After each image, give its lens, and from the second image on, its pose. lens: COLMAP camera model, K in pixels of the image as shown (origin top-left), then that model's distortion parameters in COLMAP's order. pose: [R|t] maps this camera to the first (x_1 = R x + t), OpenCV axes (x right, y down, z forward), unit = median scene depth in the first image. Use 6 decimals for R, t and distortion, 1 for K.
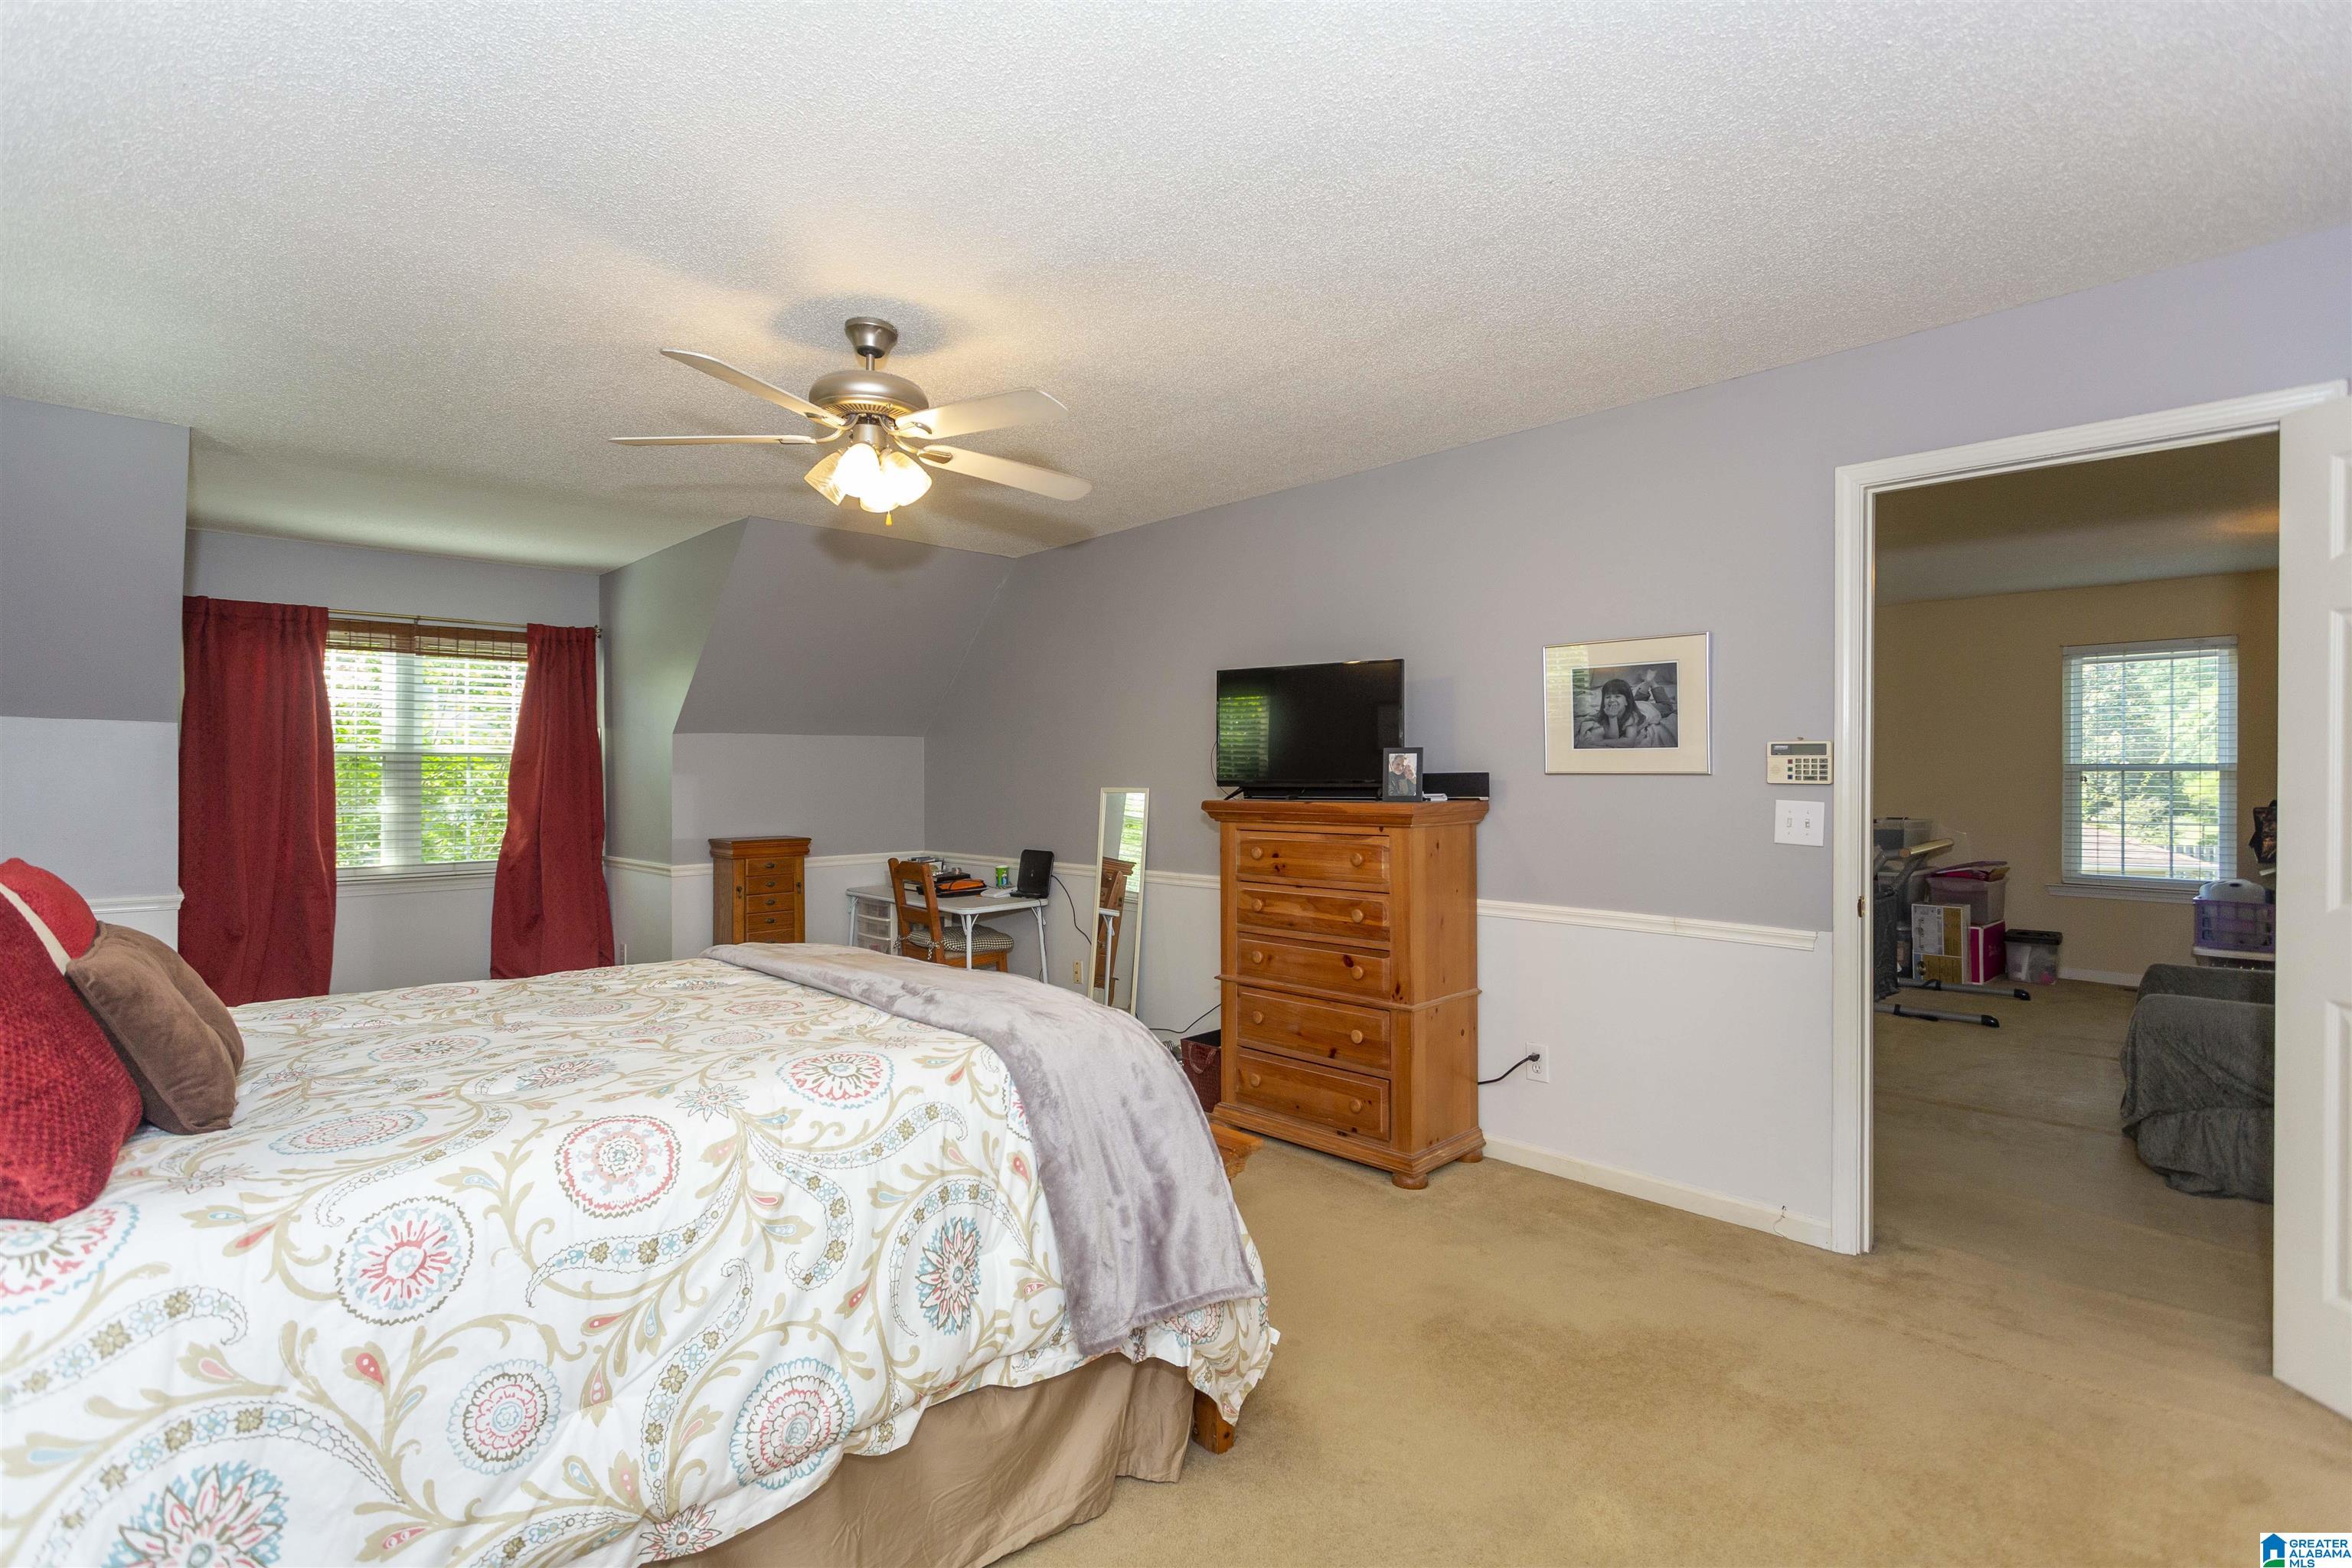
lens RADIAL K [[1103.9, 0, 1176.0], [0, 1103.9, 784.0], [0, 0, 1]] dist [-0.000403, 0.000141]
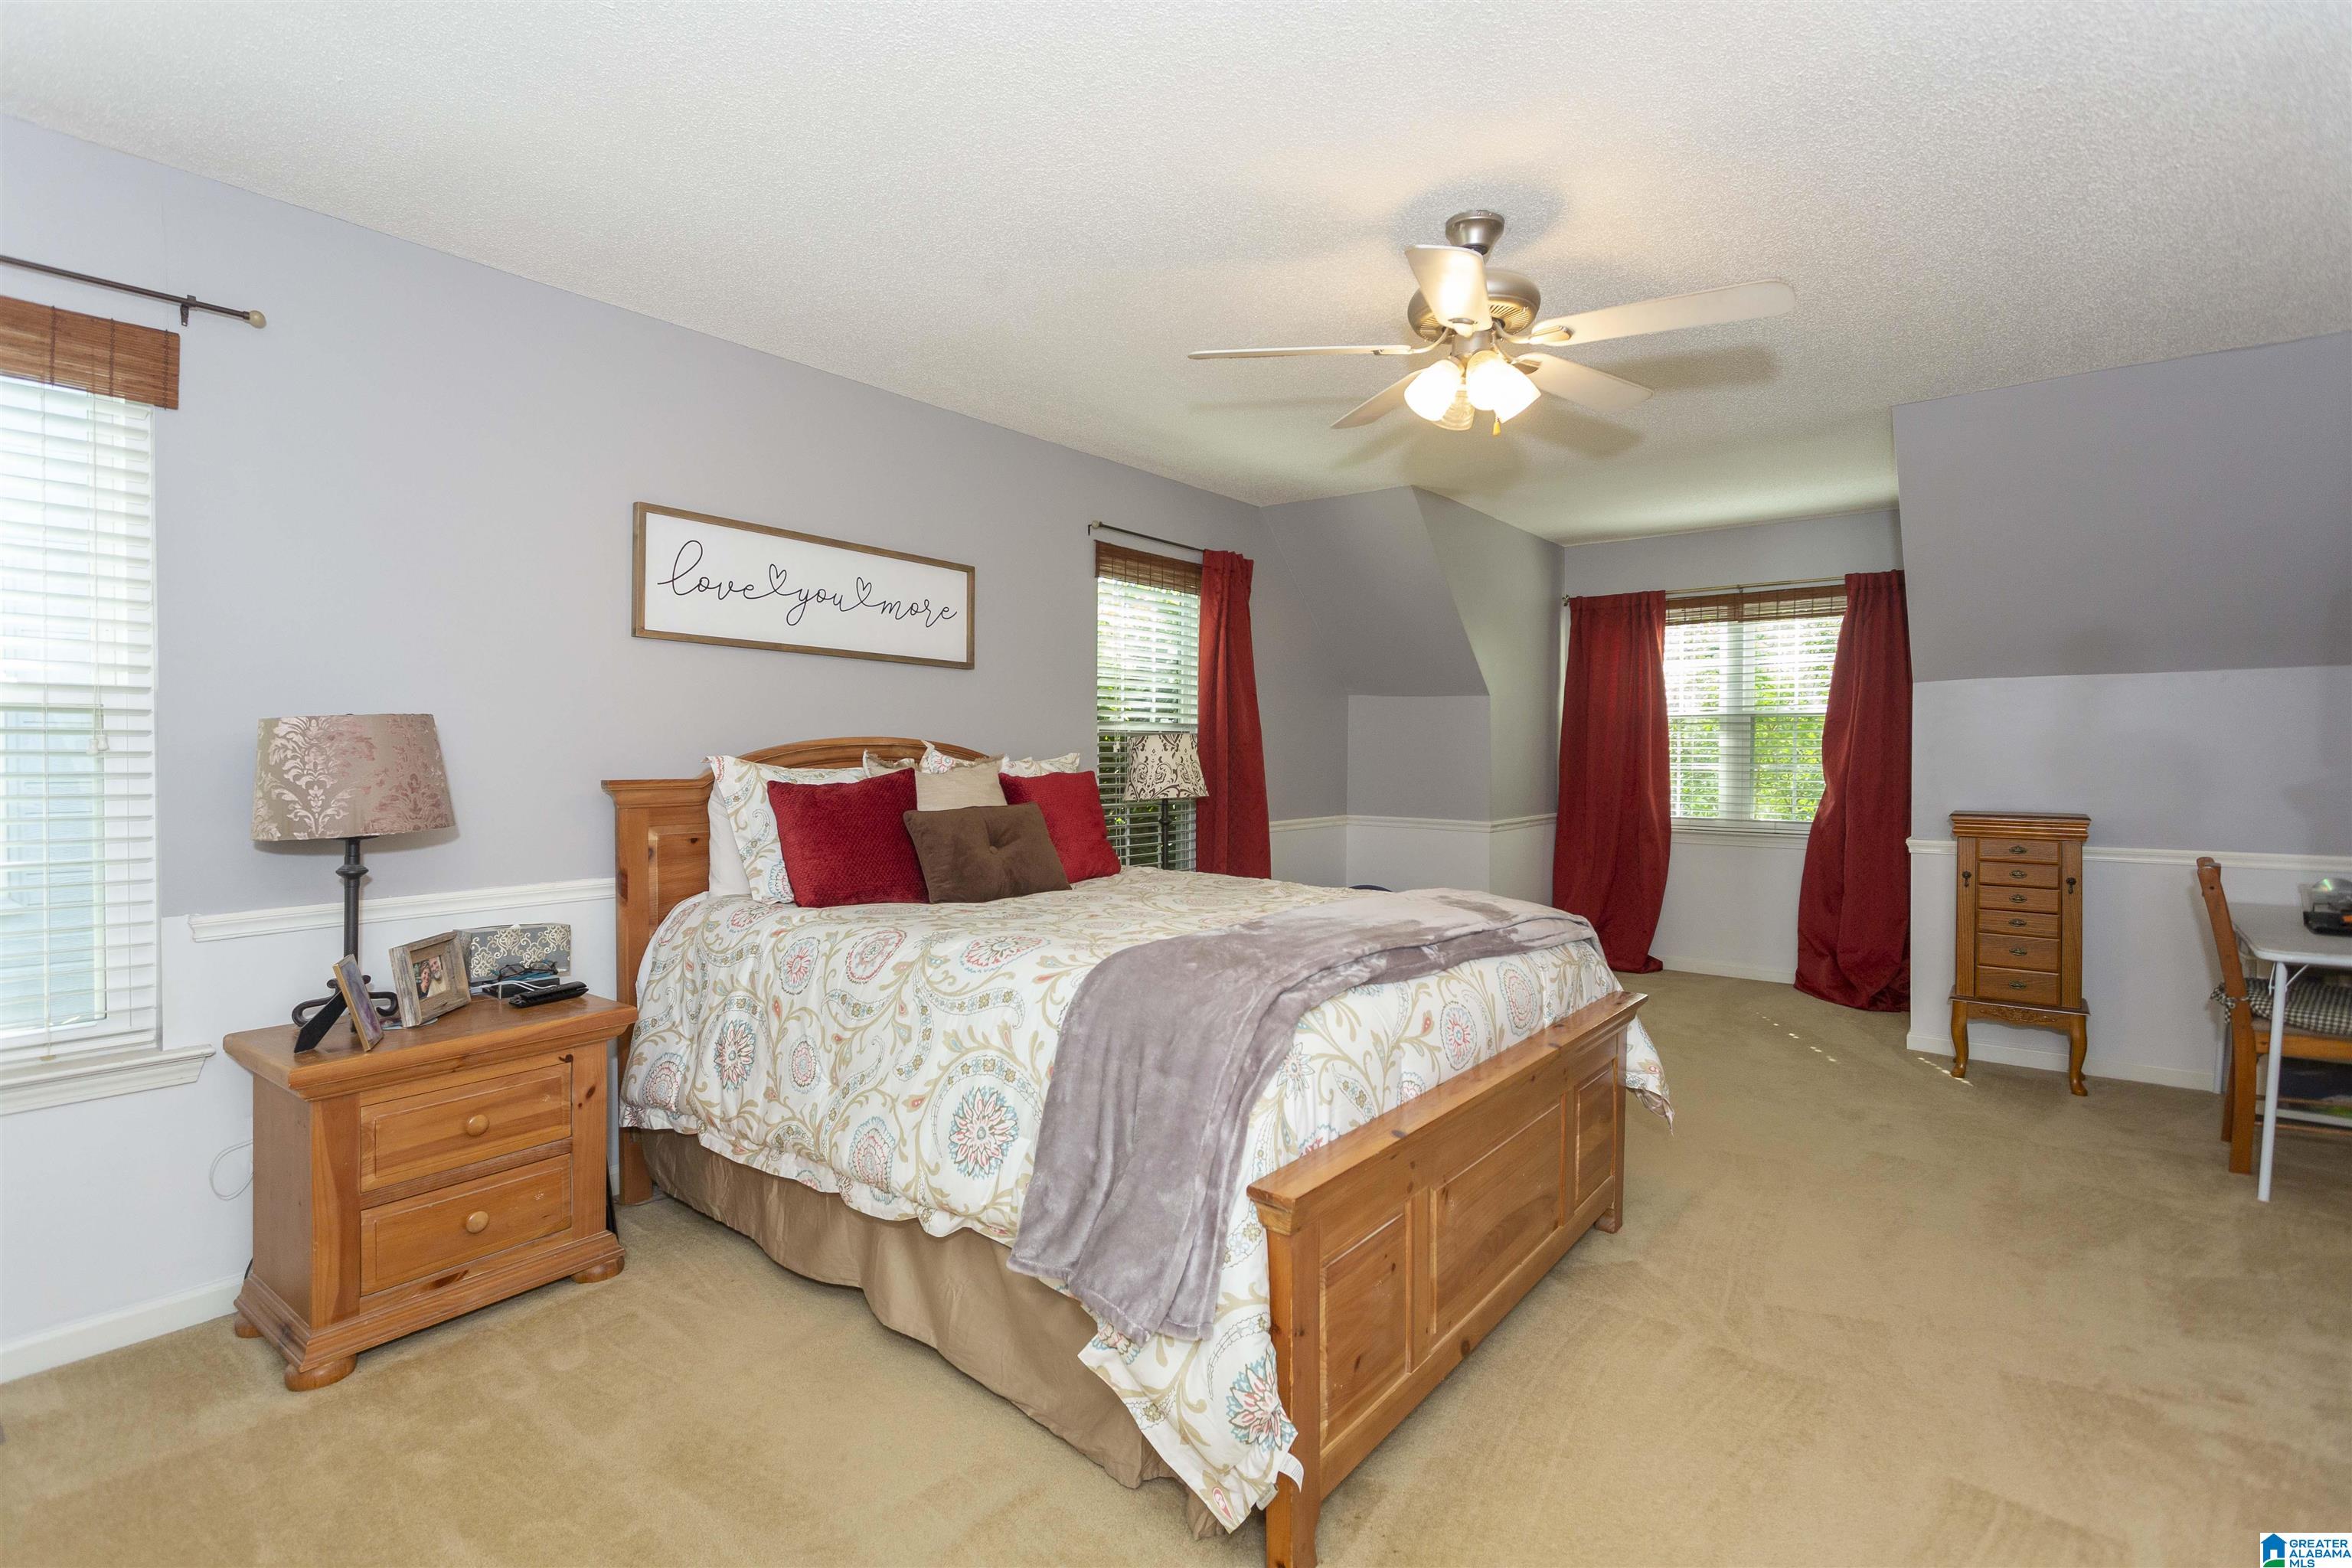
lens RADIAL K [[1119.7, 0, 1173.6], [0, 1119.7, 776.4], [0, 0, 1]] dist [0.000708, 0.000082]
pose [[0.130880, 0.025940, -0.991059, 0.323869], [-0.009956, 0.999642, 0.024850, 0.010391], [0.991348, 0.006615, 0.131091, 0.337077]]
